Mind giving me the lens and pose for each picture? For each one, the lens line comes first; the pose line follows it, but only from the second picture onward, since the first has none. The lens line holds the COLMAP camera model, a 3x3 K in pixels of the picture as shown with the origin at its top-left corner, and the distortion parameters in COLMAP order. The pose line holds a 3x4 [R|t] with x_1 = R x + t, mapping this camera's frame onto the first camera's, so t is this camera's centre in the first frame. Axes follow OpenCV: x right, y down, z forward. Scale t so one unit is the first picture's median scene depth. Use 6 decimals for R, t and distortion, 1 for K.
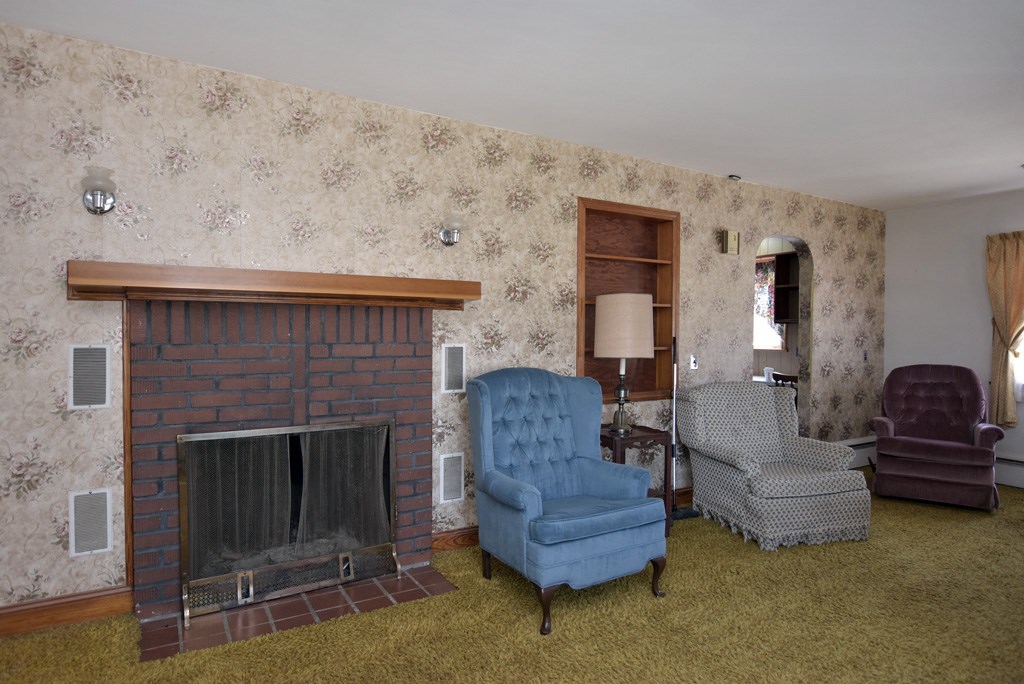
lens RADIAL K [[579.1, 0, 512.0], [0, 579.1, 342.0], [0, 0, 1]] dist [-0.011797, 0.001826]
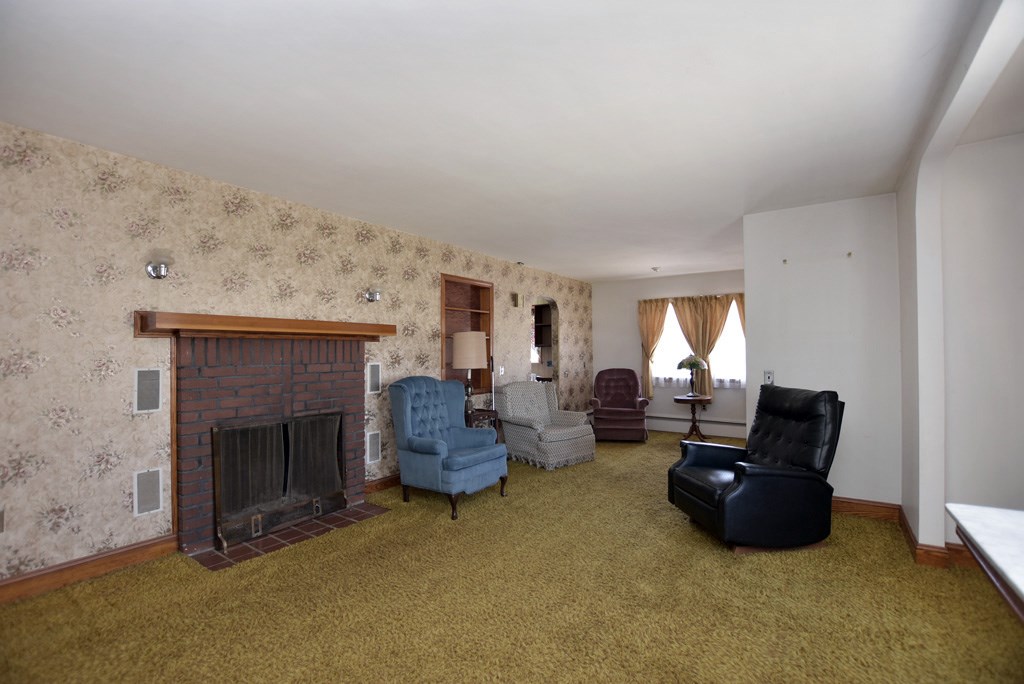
lens RADIAL K [[461.9, 0, 496.1], [0, 461.9, 342.3], [0, 0, 1]] dist [-0.023561, 0.000568]
pose [[0.921217, -0.004987, 0.389018, -0.291584], [0.020108, 0.999192, -0.034807, -0.002228], [-0.388530, 0.039887, 0.920572, -0.314212]]
